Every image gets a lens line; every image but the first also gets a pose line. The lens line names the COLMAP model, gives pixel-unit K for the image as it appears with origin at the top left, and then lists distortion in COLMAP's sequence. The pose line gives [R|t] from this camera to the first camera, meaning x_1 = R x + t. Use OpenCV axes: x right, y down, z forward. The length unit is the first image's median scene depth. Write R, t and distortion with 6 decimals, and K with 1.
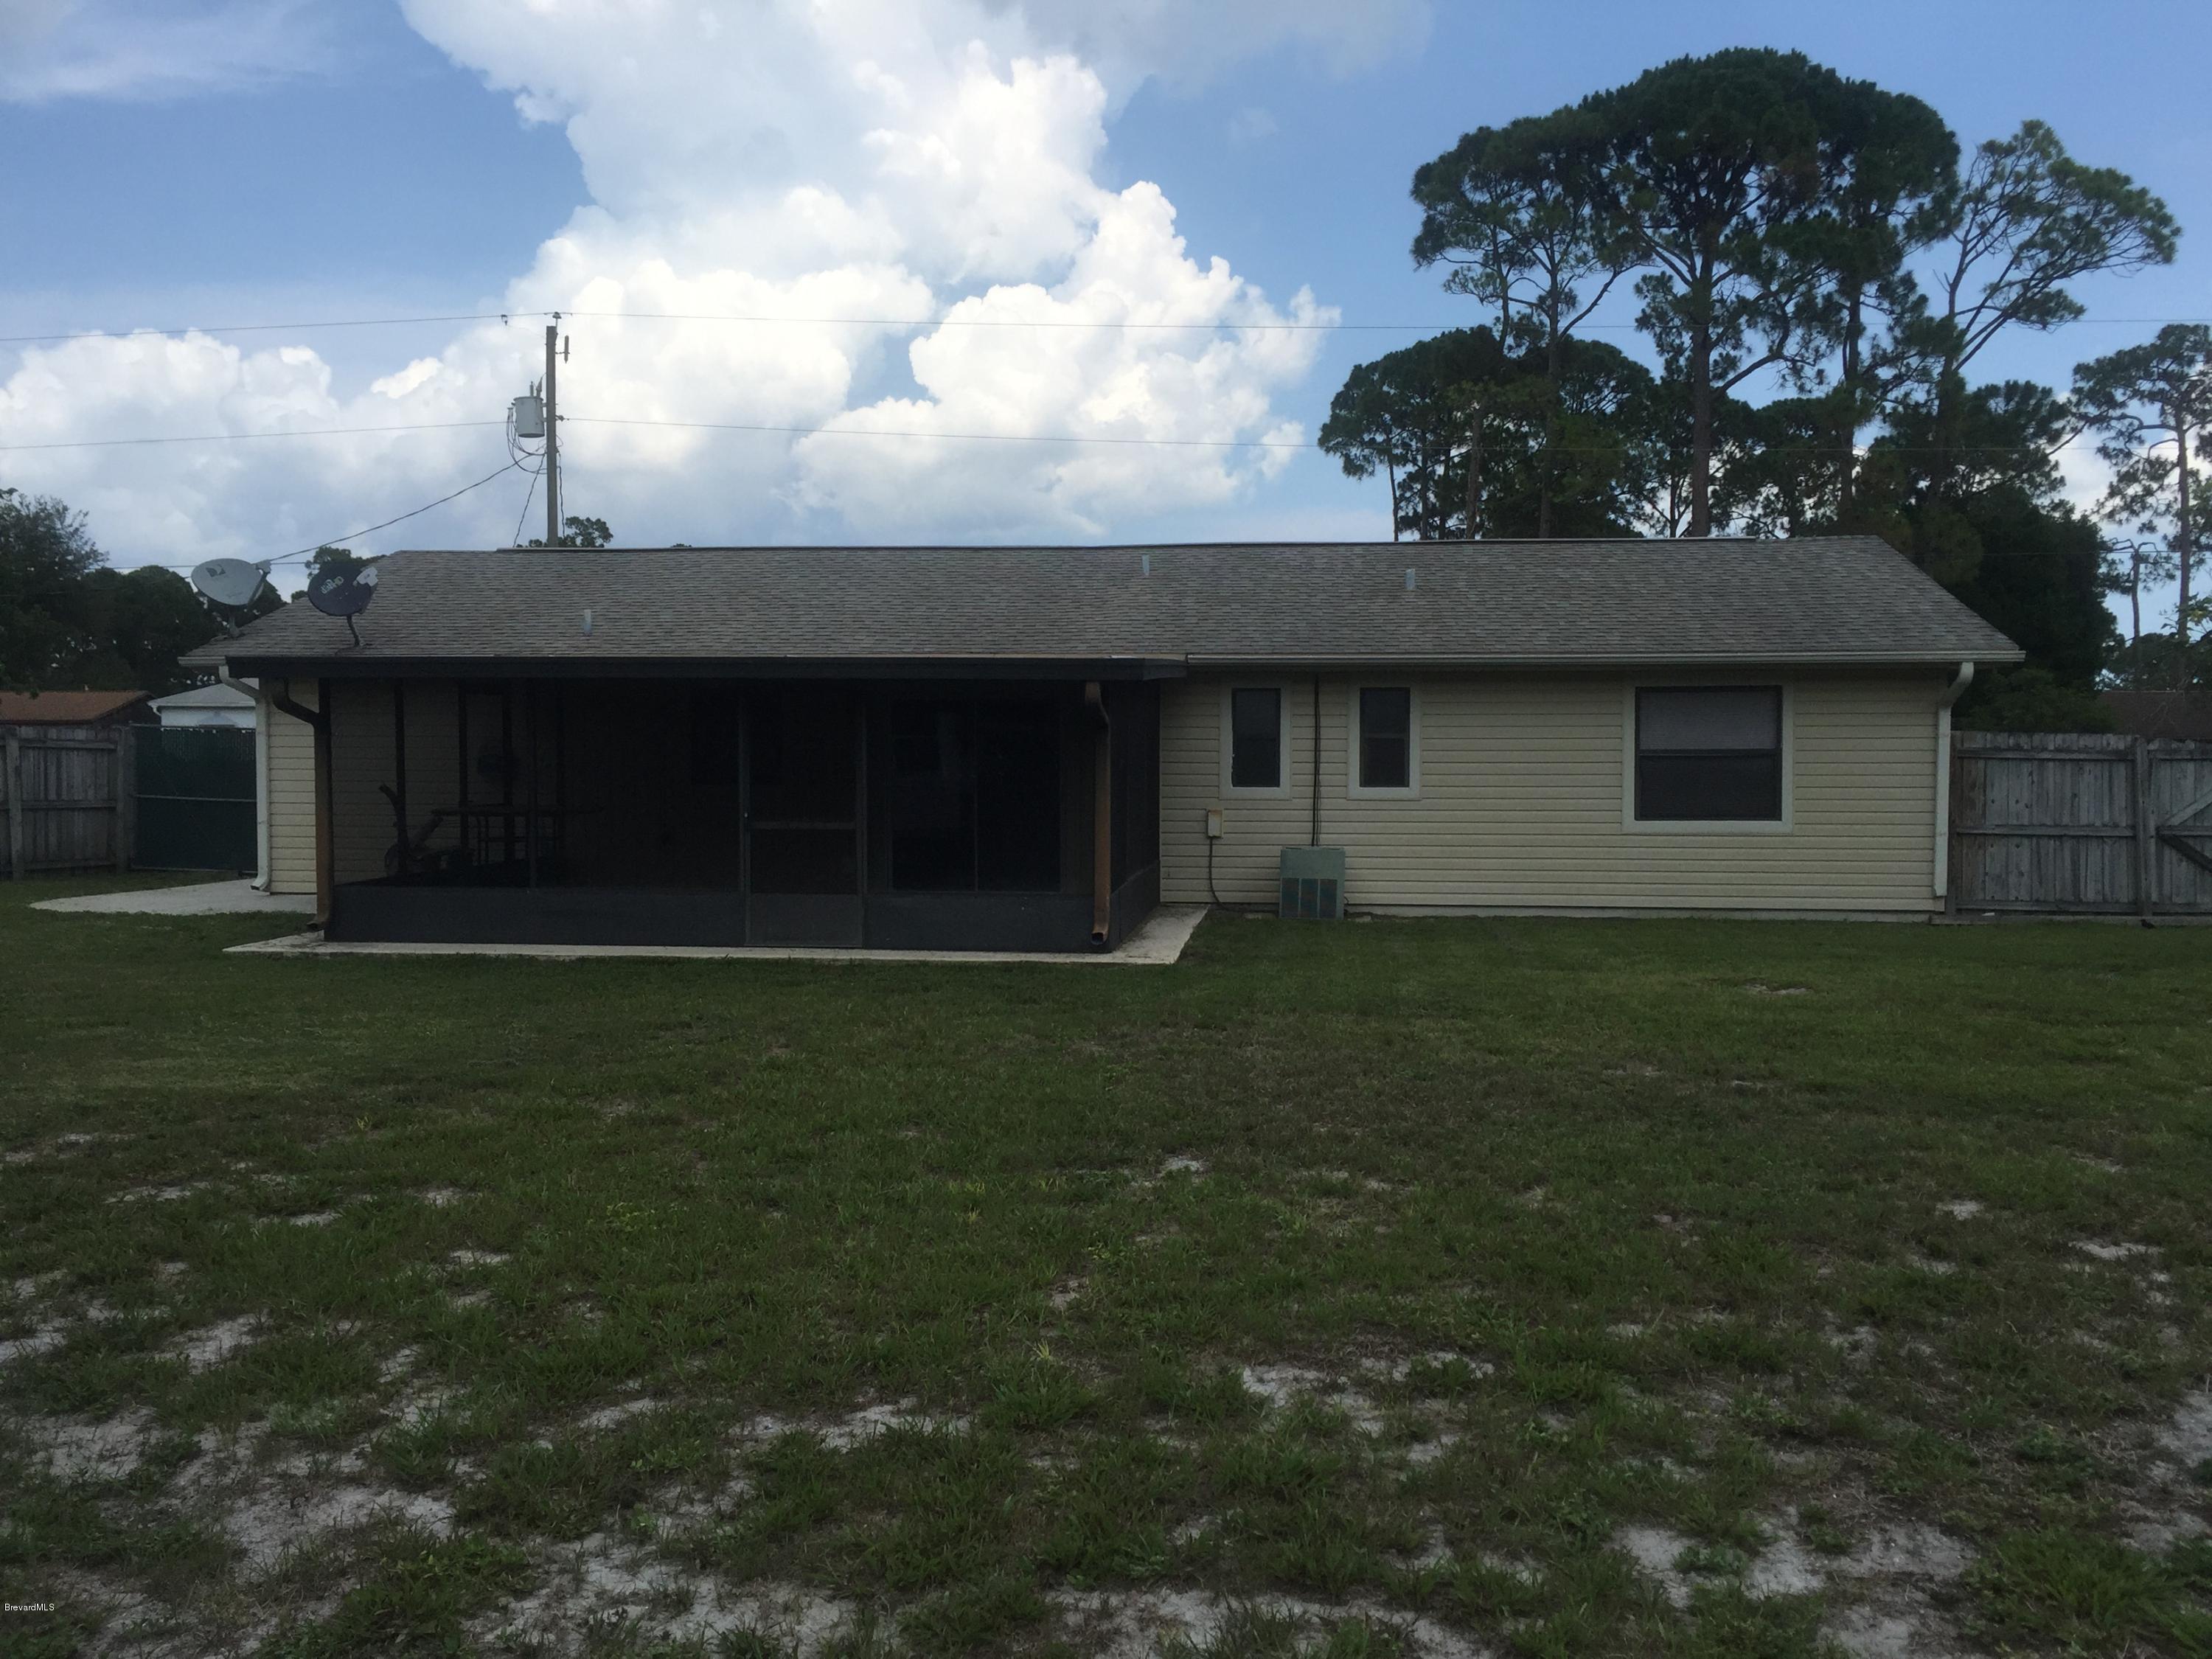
lens RADIAL K [[1896.0, 0, 1108.4], [0, 1896.0, 786.9], [0, 0, 1]] dist [0.064031, -0.057905]
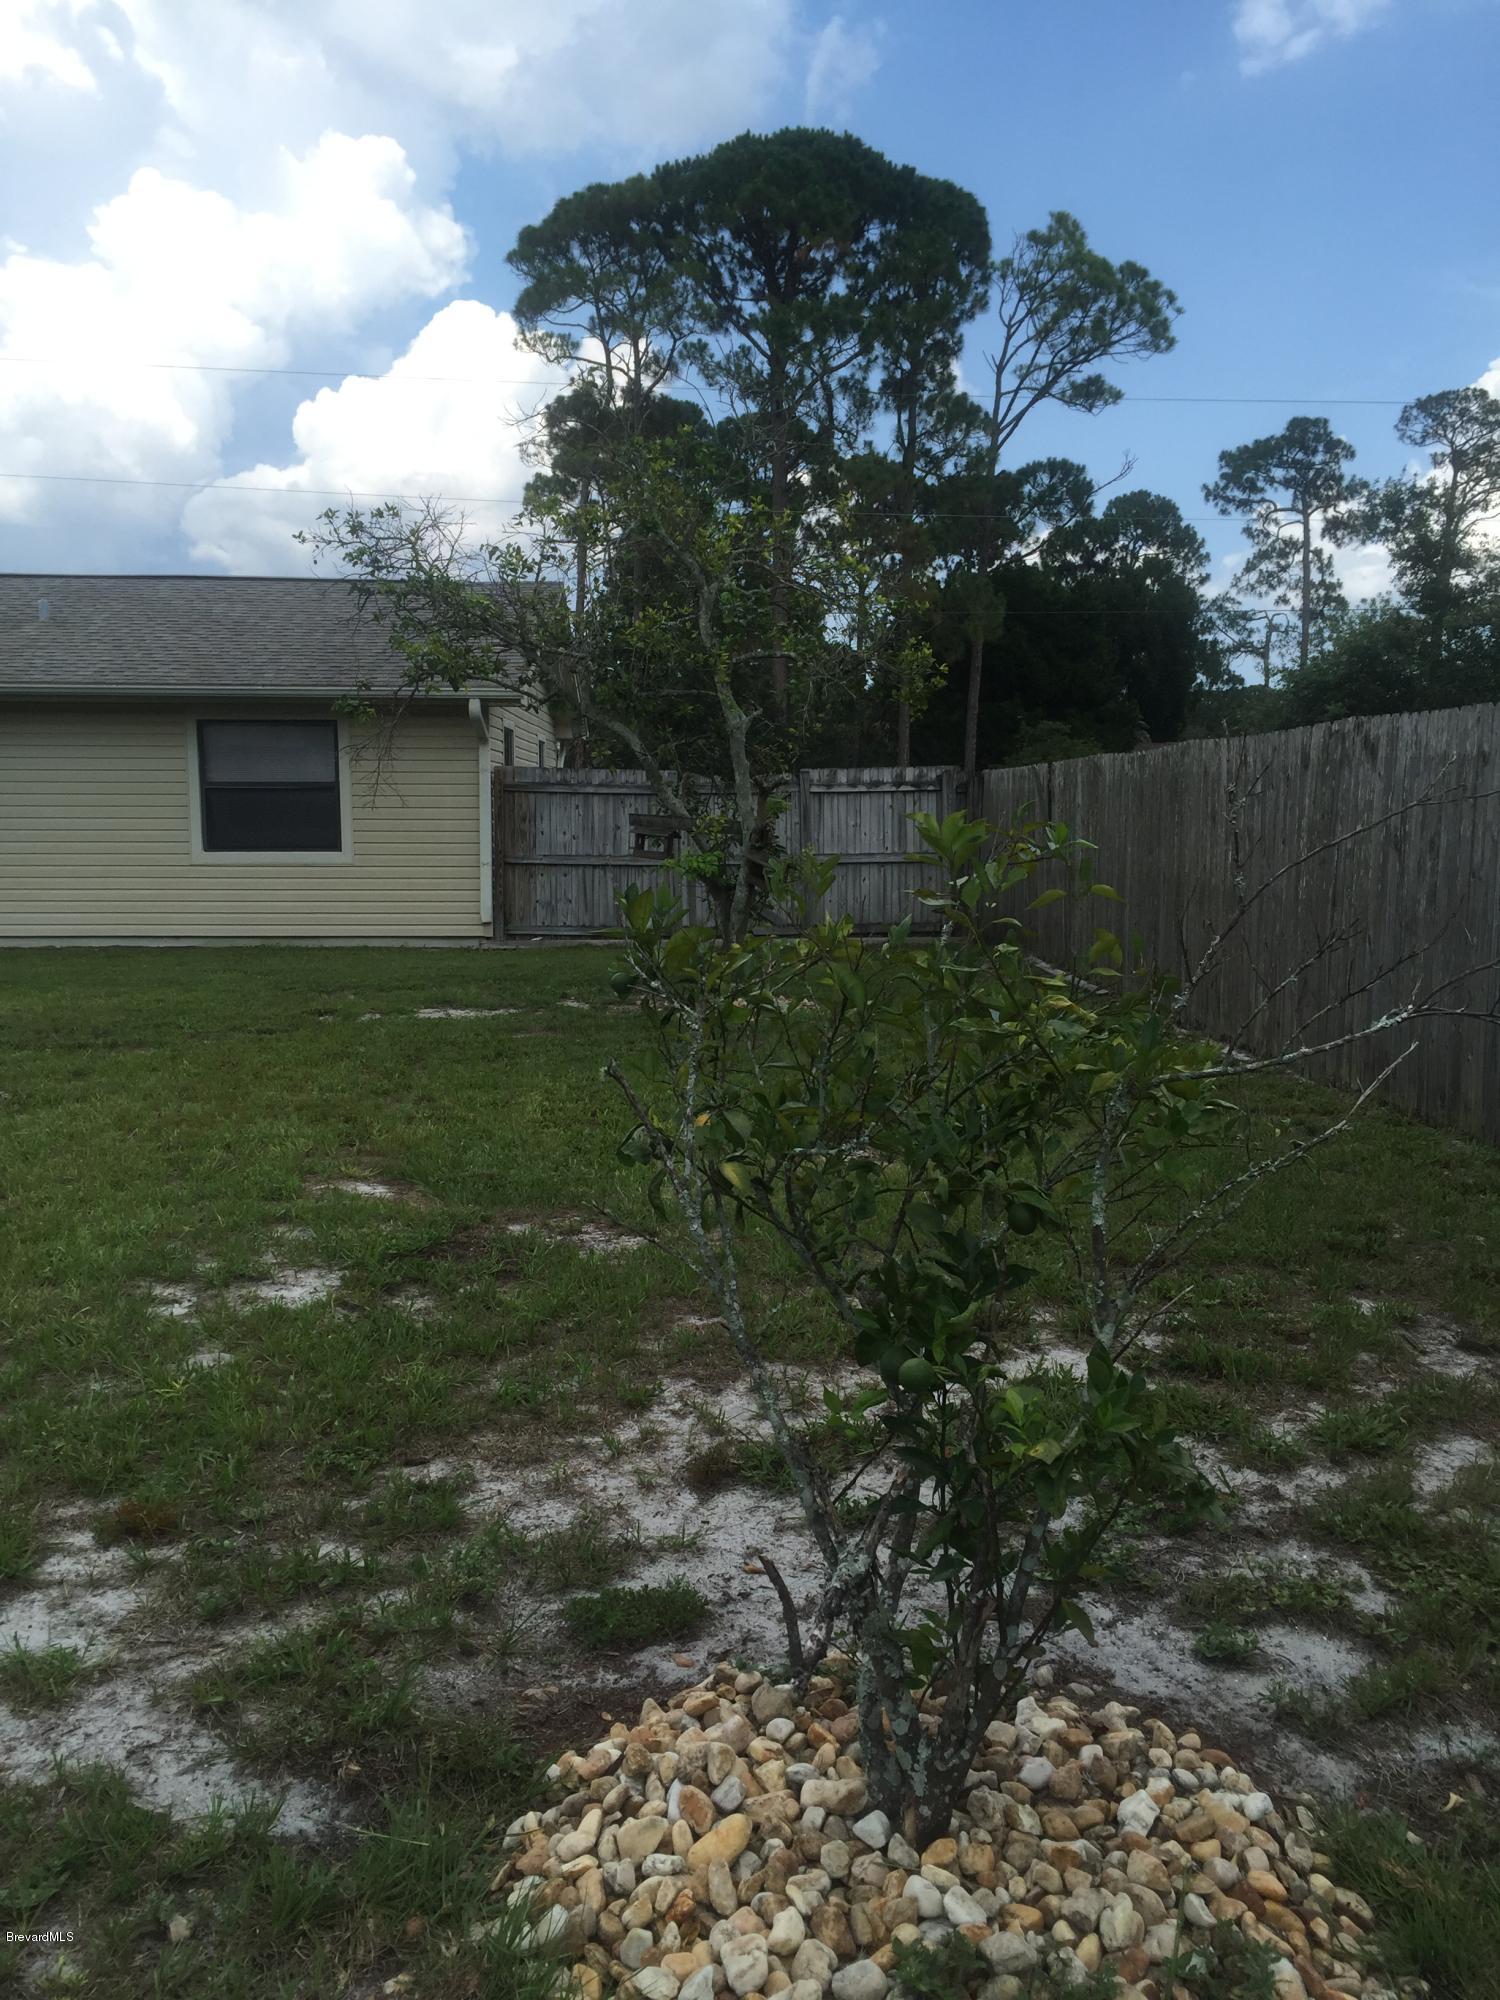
lens RADIAL K [[1714.3, 0, 744.7], [0, 1714.3, 988.0], [0, 0, 1]] dist [0.064031, -0.057905]
pose [[0.990687, -0.013911, 0.135446, 0.154545], [0.001585, 0.995878, 0.090689, 0.002435], [-0.136150, -0.089630, 0.986625, 0.013302]]
